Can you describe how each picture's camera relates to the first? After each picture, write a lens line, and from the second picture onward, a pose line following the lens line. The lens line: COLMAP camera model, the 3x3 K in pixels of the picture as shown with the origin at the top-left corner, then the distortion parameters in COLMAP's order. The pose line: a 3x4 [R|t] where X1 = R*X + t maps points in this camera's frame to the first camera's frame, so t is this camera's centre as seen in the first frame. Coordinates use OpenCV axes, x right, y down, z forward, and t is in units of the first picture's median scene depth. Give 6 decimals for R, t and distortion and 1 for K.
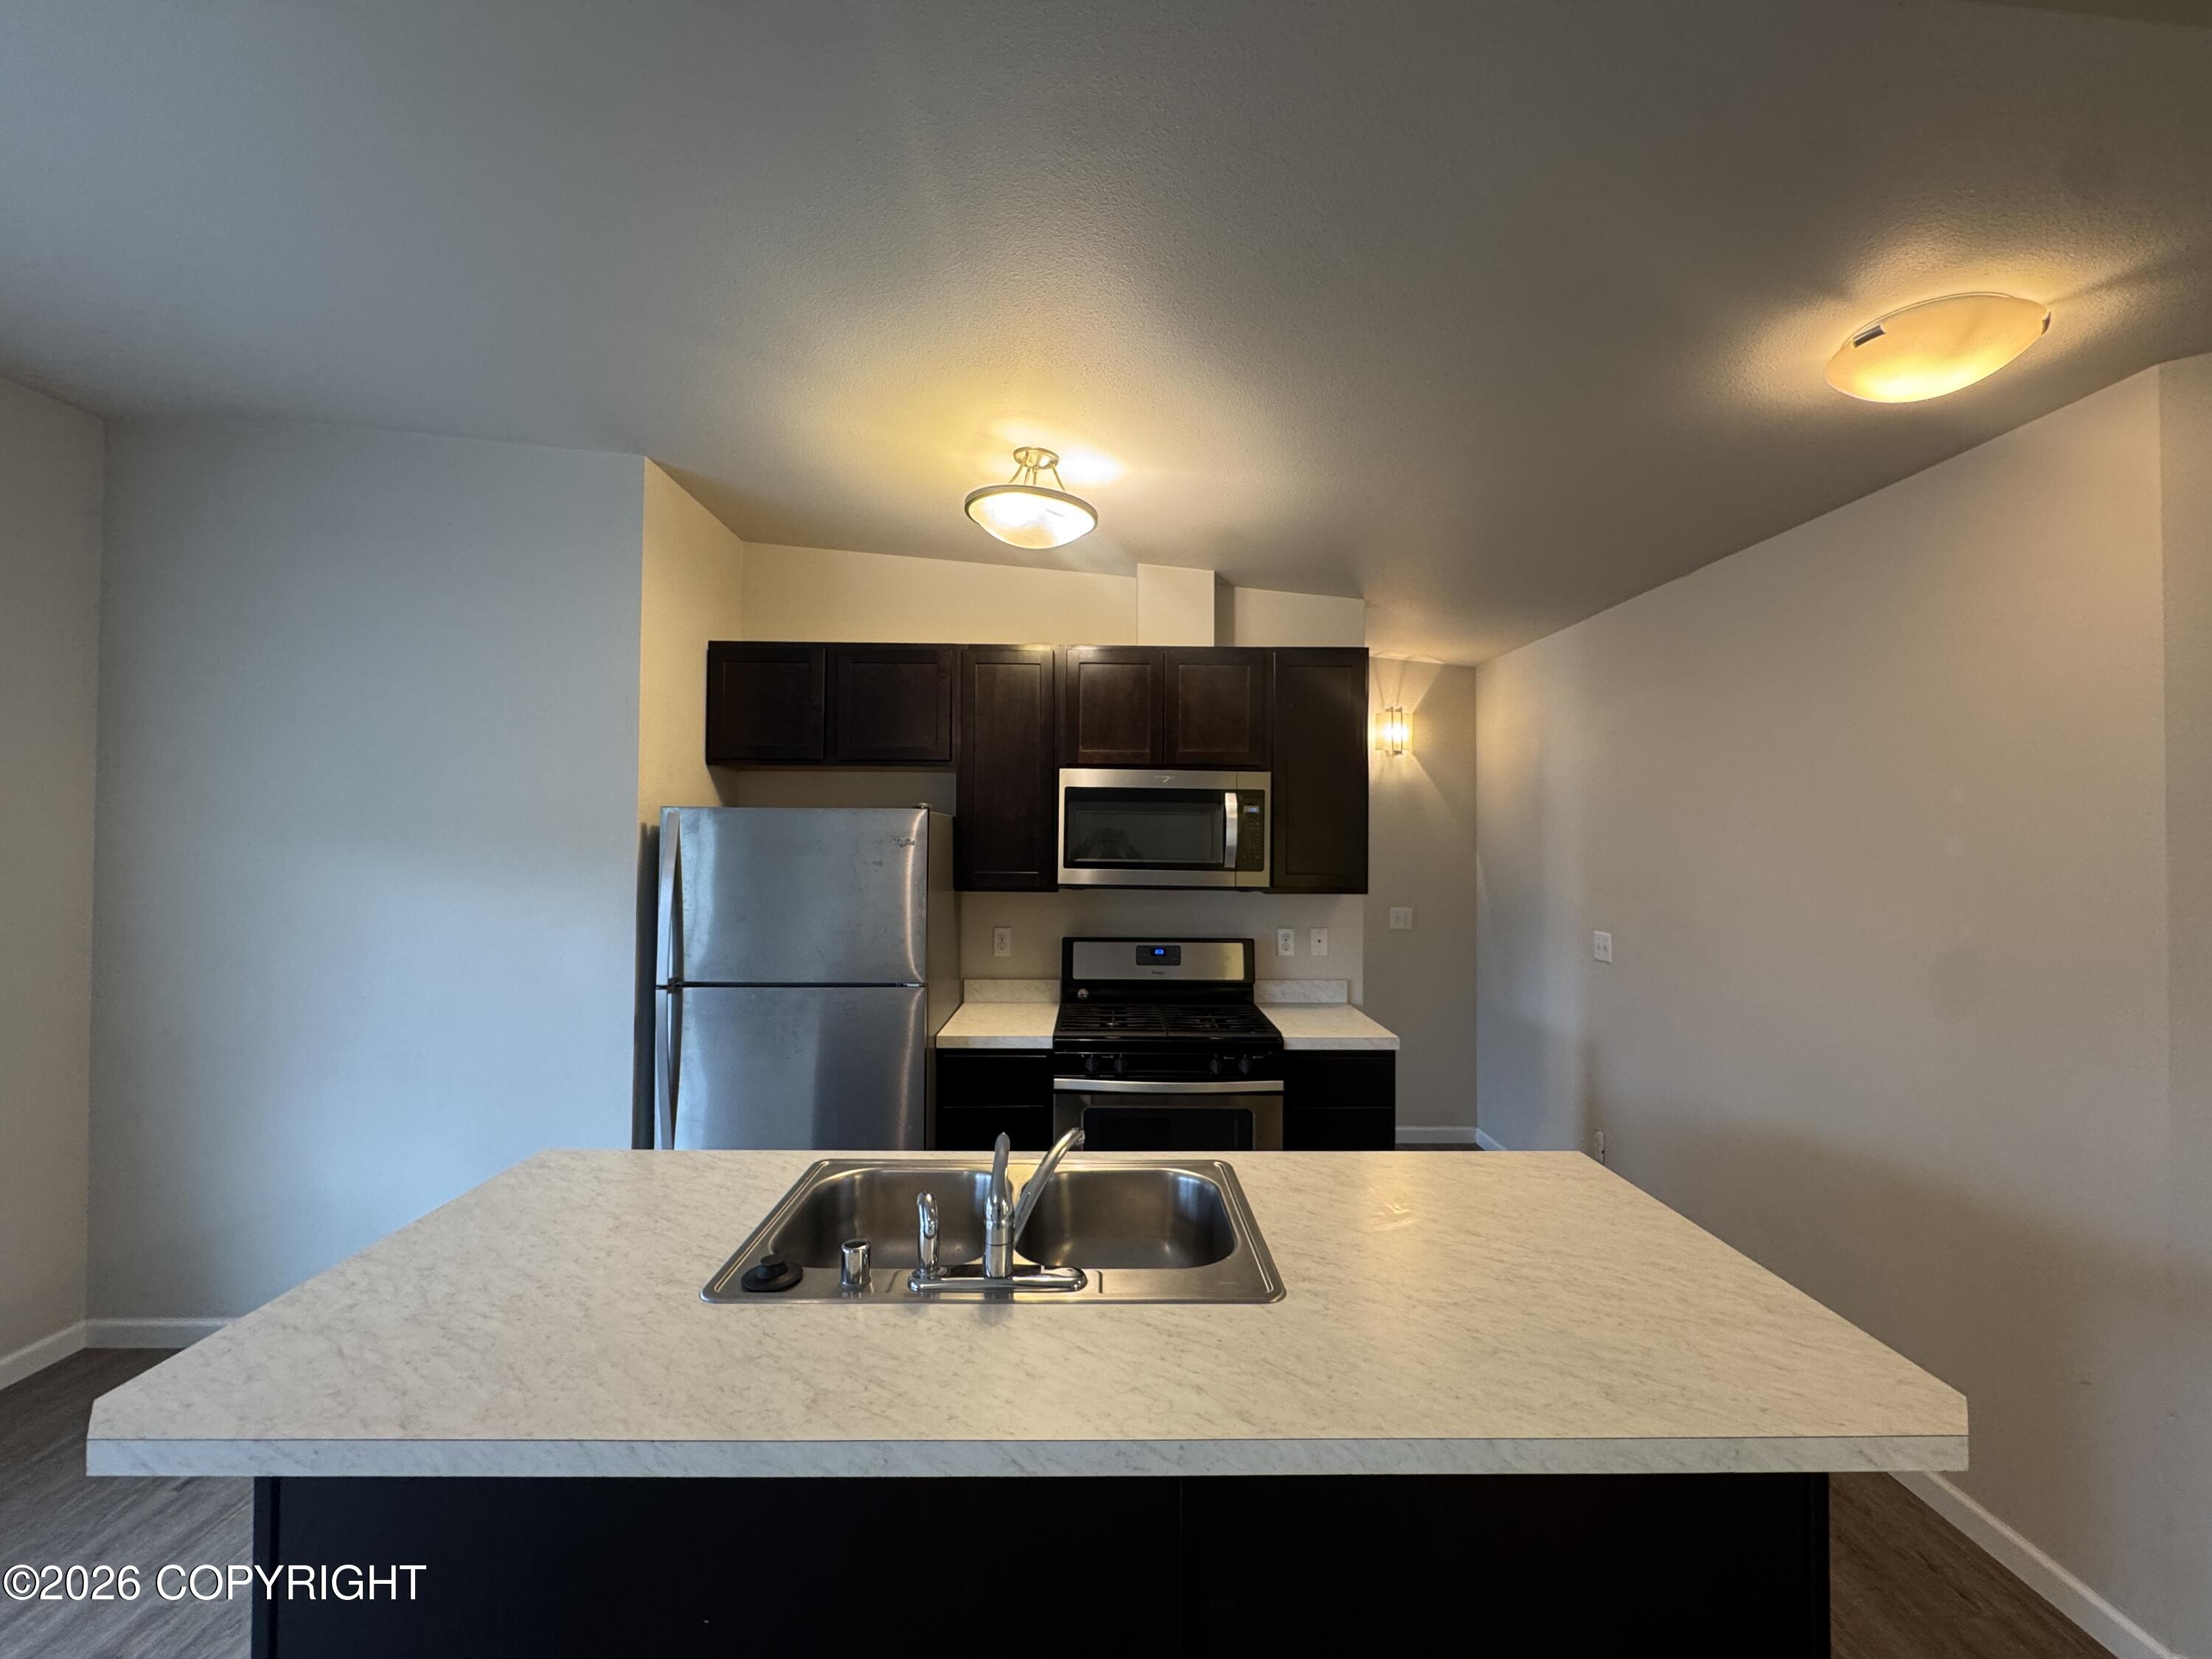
lens RADIAL K [[887.6, 0, 1109.2], [0, 887.6, 825.2], [0, 0, 1]] dist [0.000903, -0.000198]
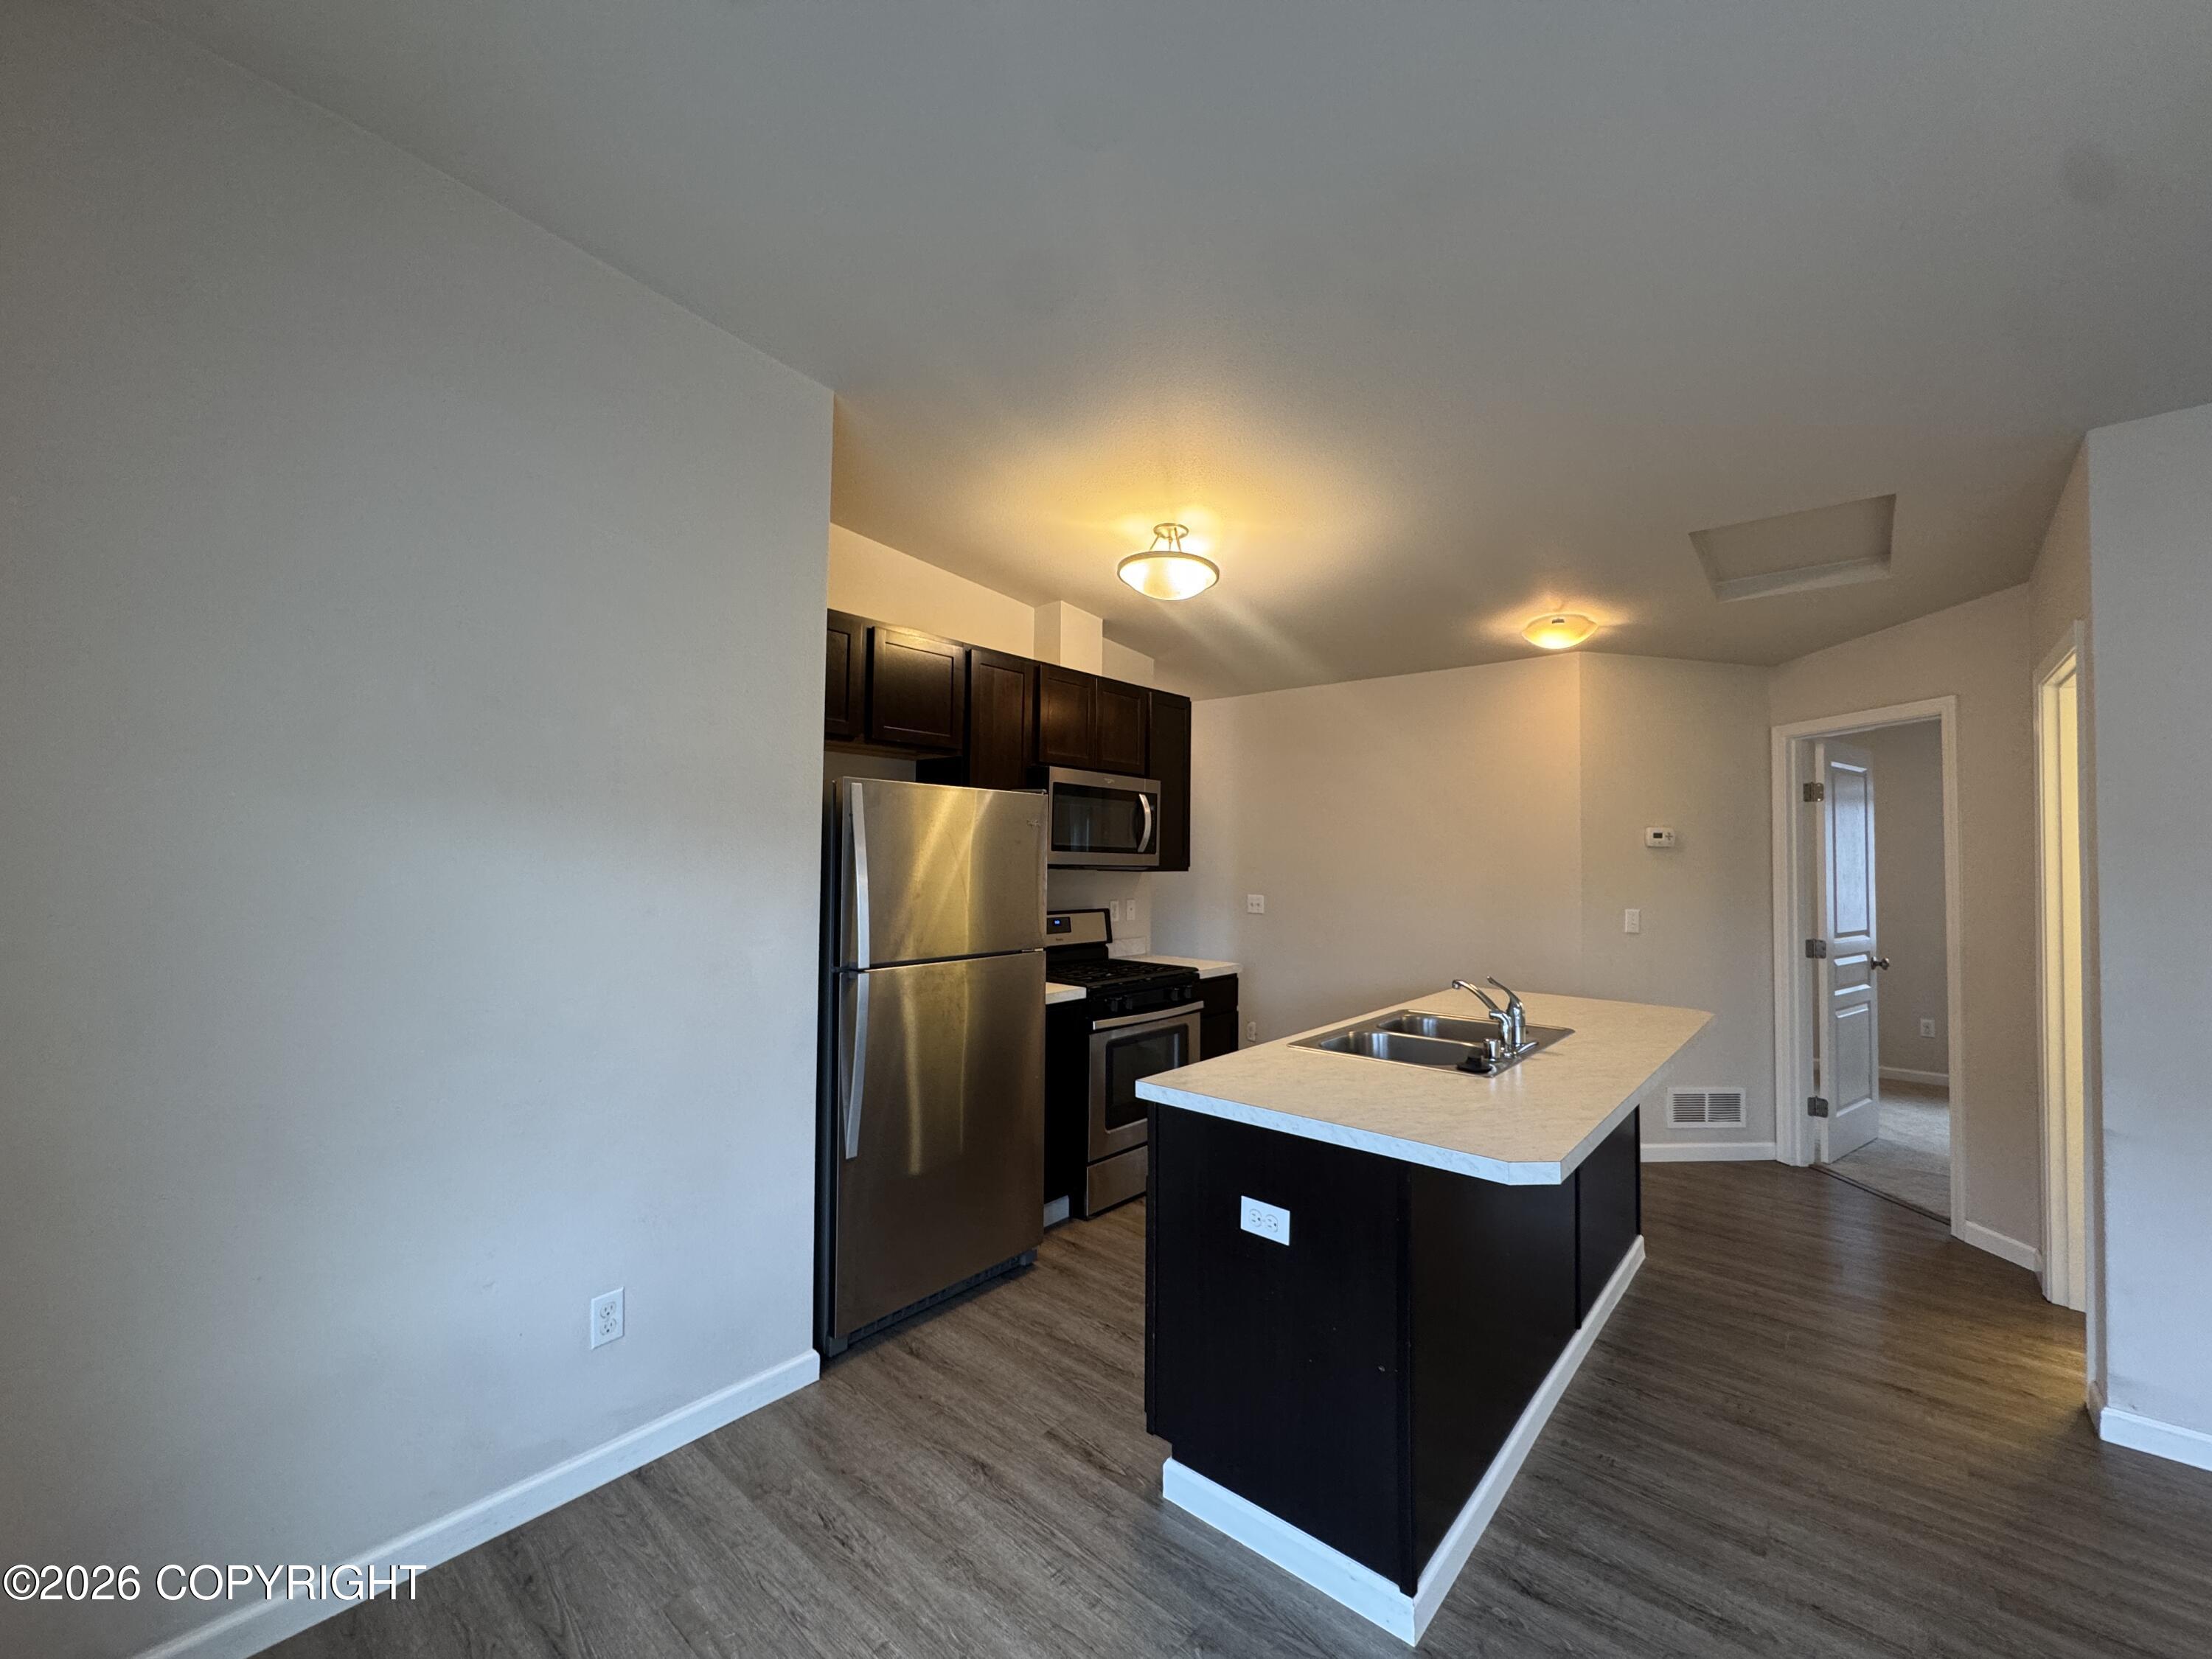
lens RADIAL K [[887.6, 0, 1112.5], [0, 887.6, 836.4], [0, 0, 1]] dist [0.000903, -0.000198]
pose [[0.666364, 0.018837, 0.745389, -0.851704], [-0.020044, 0.999772, -0.007347, 0.035824], [-0.745357, -0.010045, 0.666589, 0.153468]]
